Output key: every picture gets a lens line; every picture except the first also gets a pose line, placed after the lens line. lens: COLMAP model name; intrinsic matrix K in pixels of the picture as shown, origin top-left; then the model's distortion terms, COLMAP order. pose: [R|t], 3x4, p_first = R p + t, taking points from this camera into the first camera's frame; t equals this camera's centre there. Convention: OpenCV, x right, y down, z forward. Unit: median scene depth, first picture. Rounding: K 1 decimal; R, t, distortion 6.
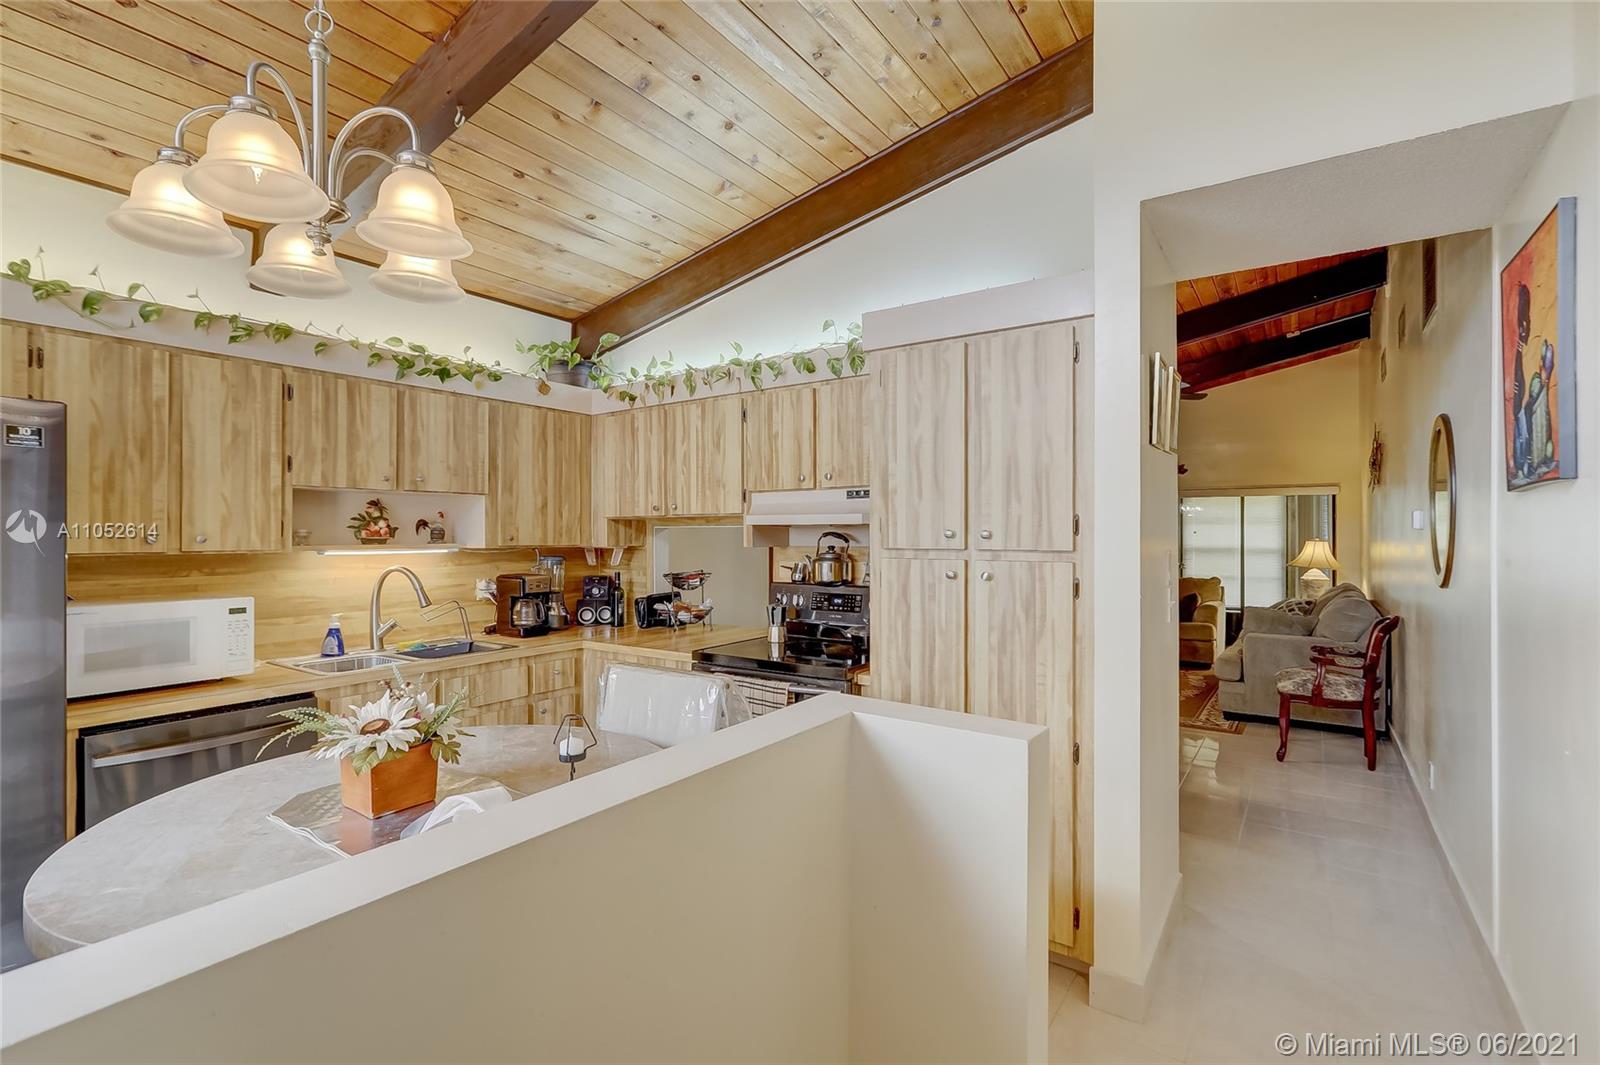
lens RADIAL K [[729.4, 0, 806.1], [0, 729.4, 530.4], [0, 0, 1]] dist [-0.001471, -0.000180]
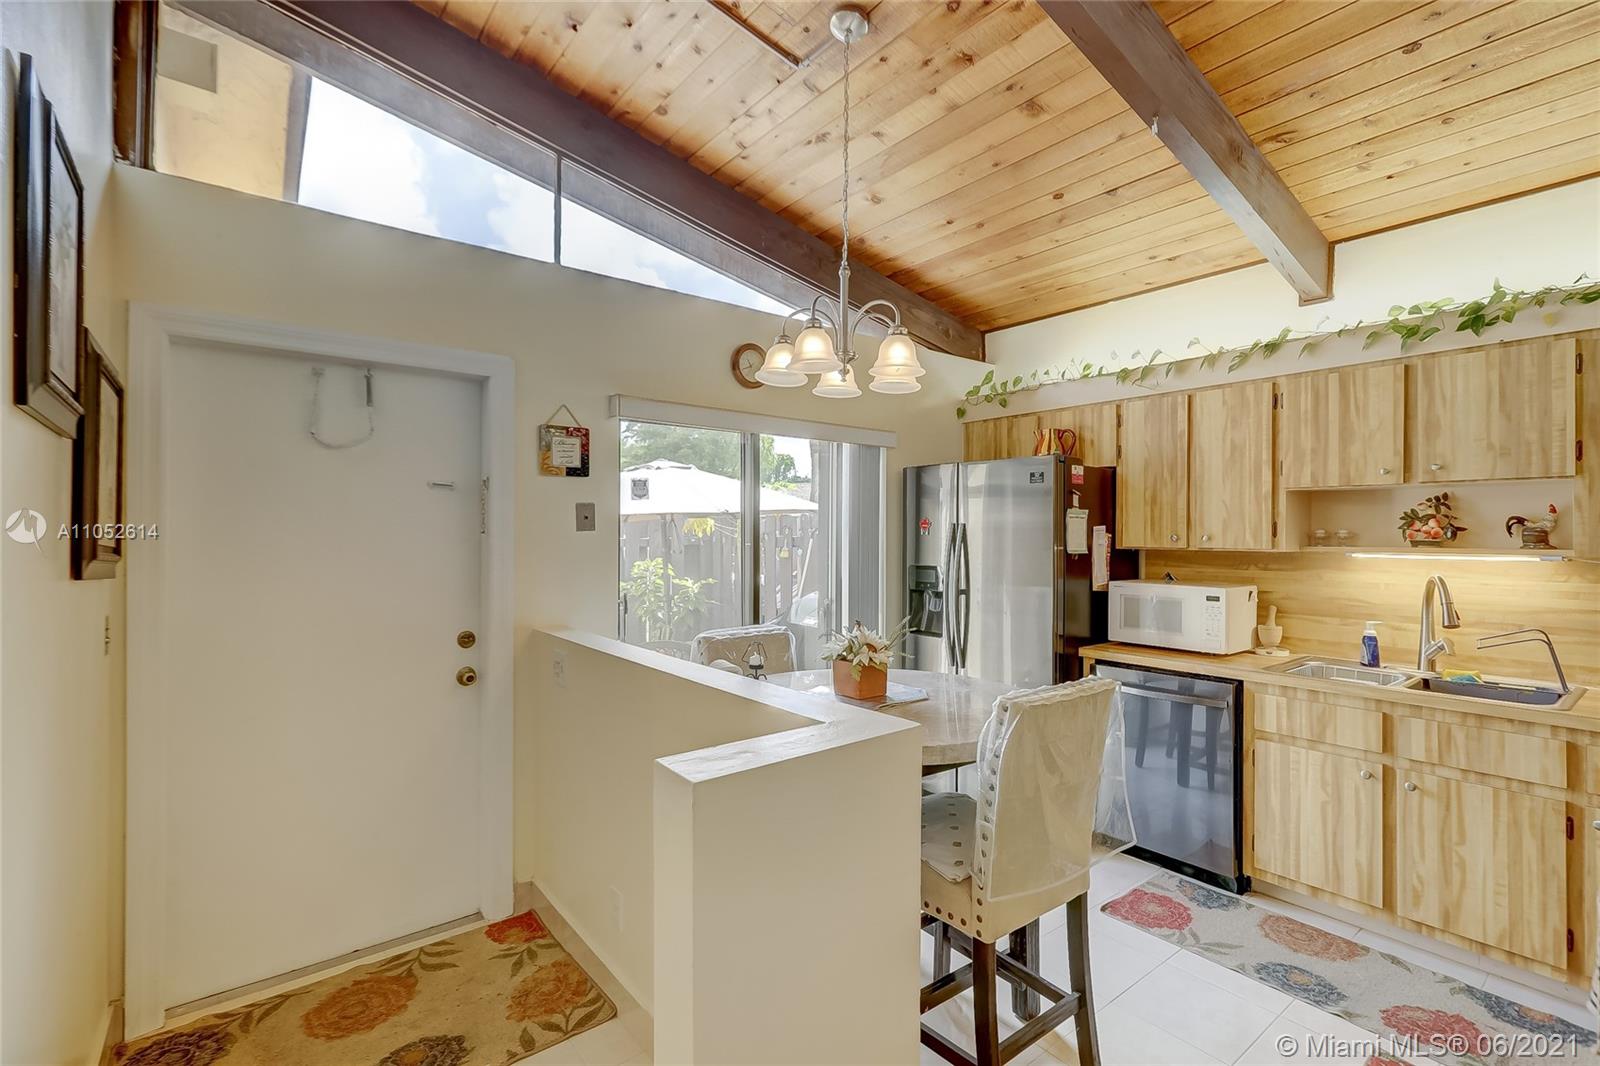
lens RADIAL K [[720.0, 0, 805.5], [0, 720.0, 529.7], [0, 0, 1]] dist [0.000364, 0.001375]
pose [[-0.290916, -0.003948, -0.956741, 0.460930], [0.001313, 0.999989, -0.004526, 0.001611], [0.956748, -0.002573, -0.290907, 0.602084]]
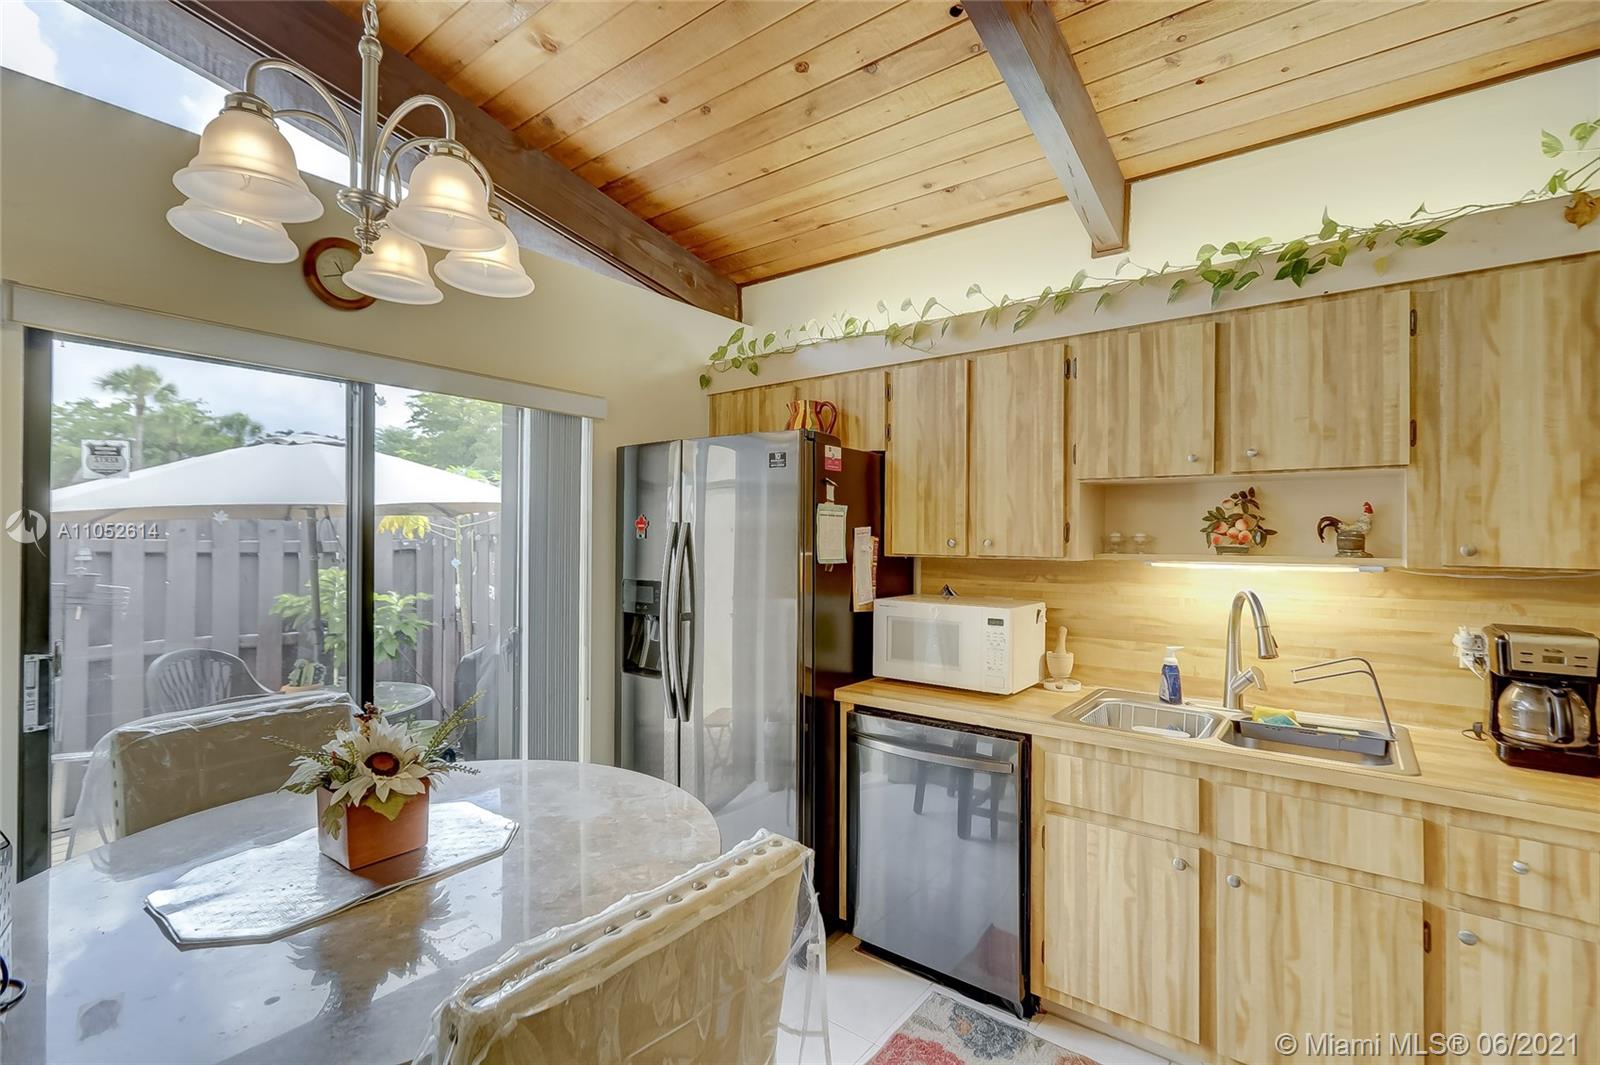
lens RADIAL K [[720.0, 0, 805.5], [0, 720.0, 529.2], [0, 0, 1]] dist [0.000364, 0.001375]
pose [[-0.044408, -0.006834, -0.998990, 0.114082], [-0.000131, 0.999977, -0.006834, -0.000278], [0.999013, -0.000173, -0.044408, 0.684613]]
